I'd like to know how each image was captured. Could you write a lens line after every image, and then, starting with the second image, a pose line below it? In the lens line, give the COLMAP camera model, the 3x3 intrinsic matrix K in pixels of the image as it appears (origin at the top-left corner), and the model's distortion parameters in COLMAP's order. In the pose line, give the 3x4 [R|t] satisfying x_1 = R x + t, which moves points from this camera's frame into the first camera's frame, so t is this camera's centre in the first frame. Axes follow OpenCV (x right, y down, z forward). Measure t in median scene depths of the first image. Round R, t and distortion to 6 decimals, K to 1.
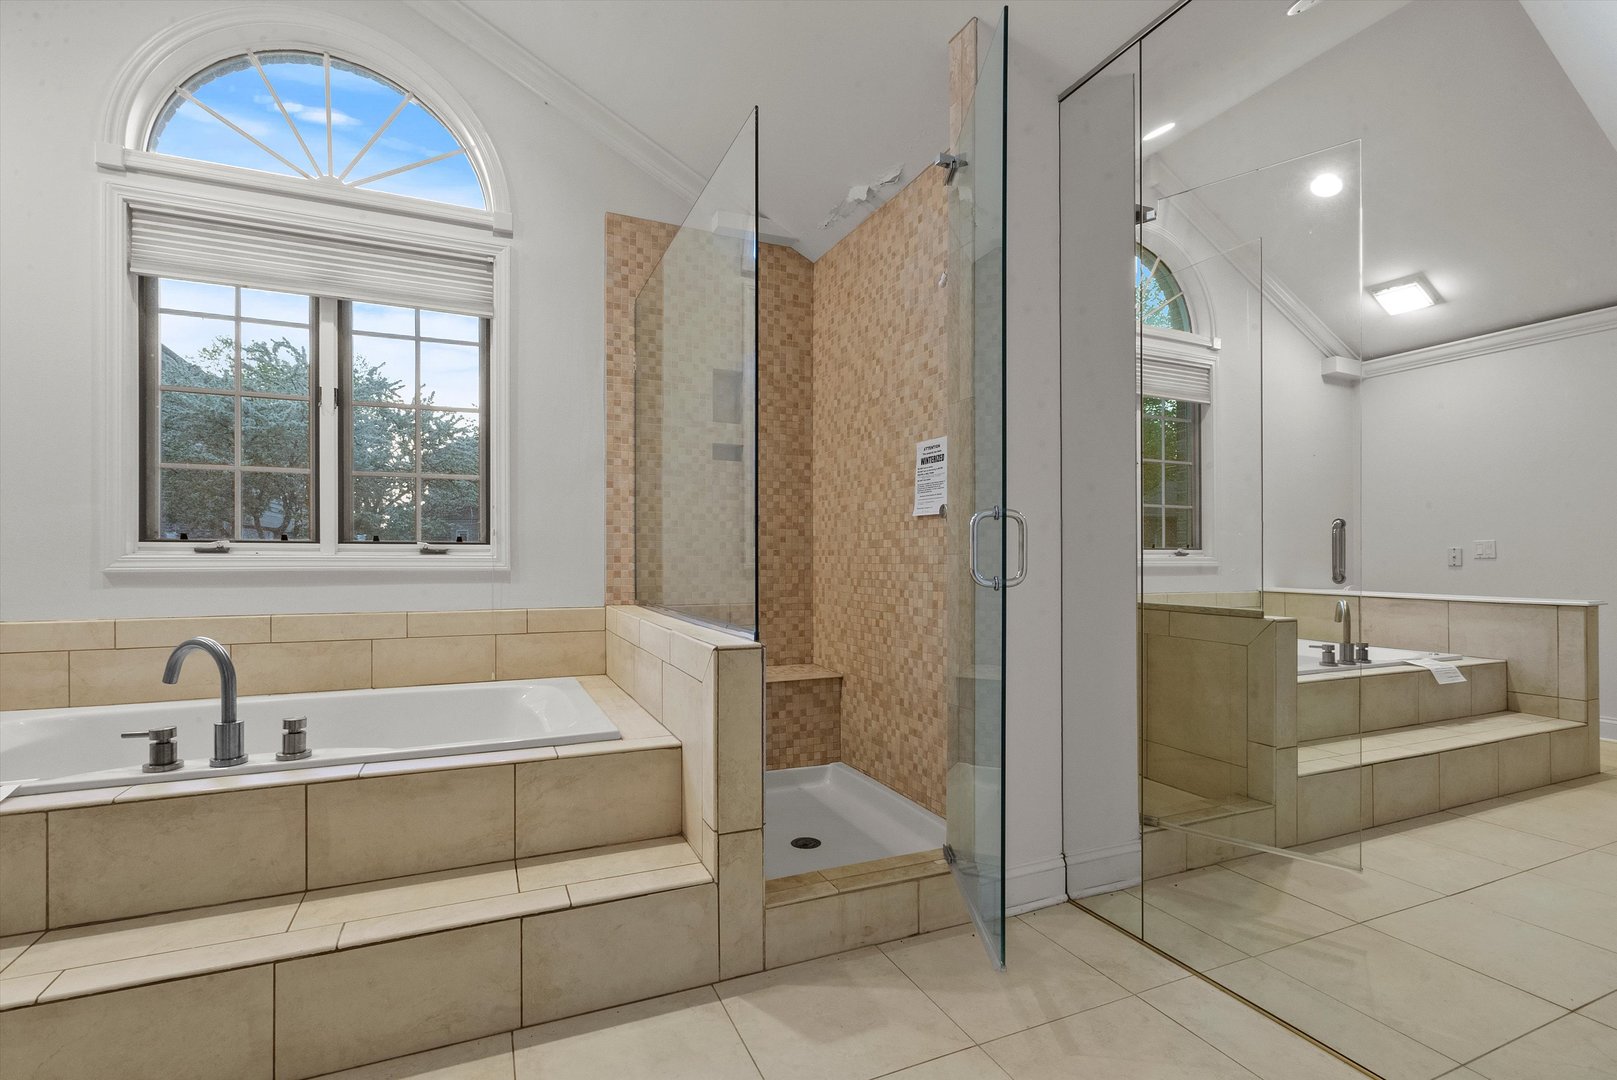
lens RADIAL K [[745.4, 0, 805.0], [0, 745.4, 543.5], [0, 0, 1]] dist [-0.003001, 0.001801]
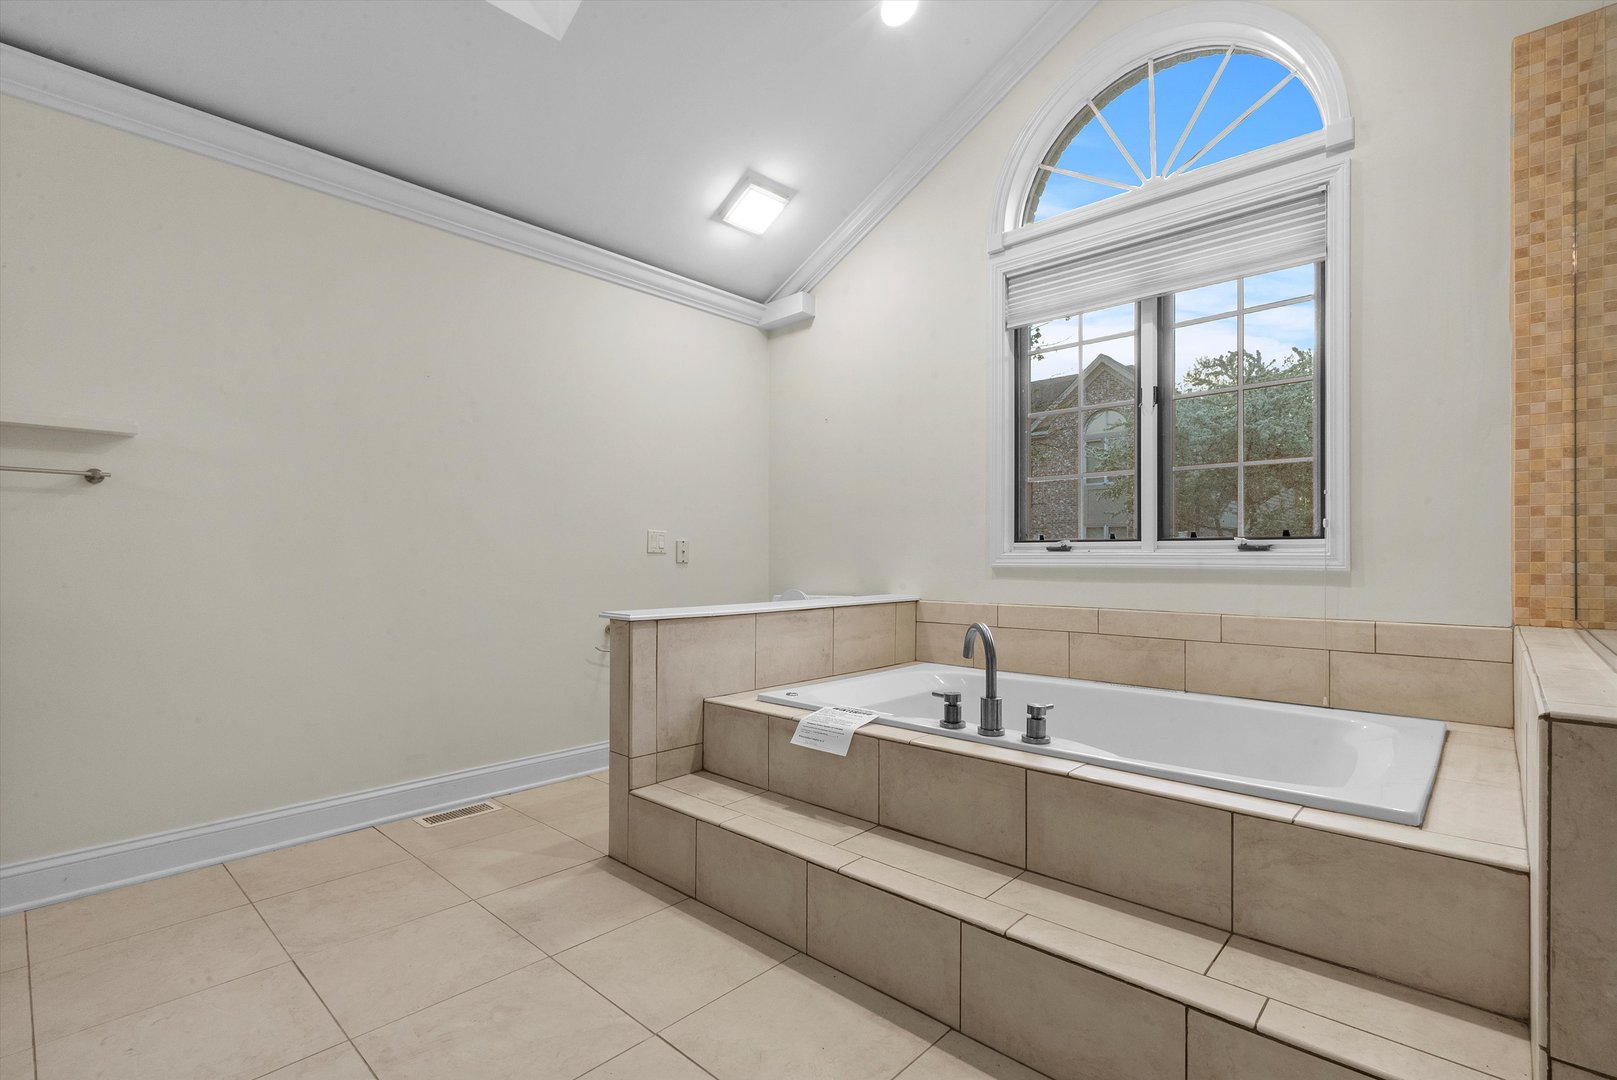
lens RADIAL K [[745.4, 0, 811.2], [0, 745.4, 546.9], [0, 0, 1]] dist [-0.003001, 0.001801]
pose [[0.399811, -0.013058, -0.916505, 0.104357], [0.018413, 0.999811, -0.006213, 0.005648], [0.916413, -0.014391, 0.399976, 0.174552]]
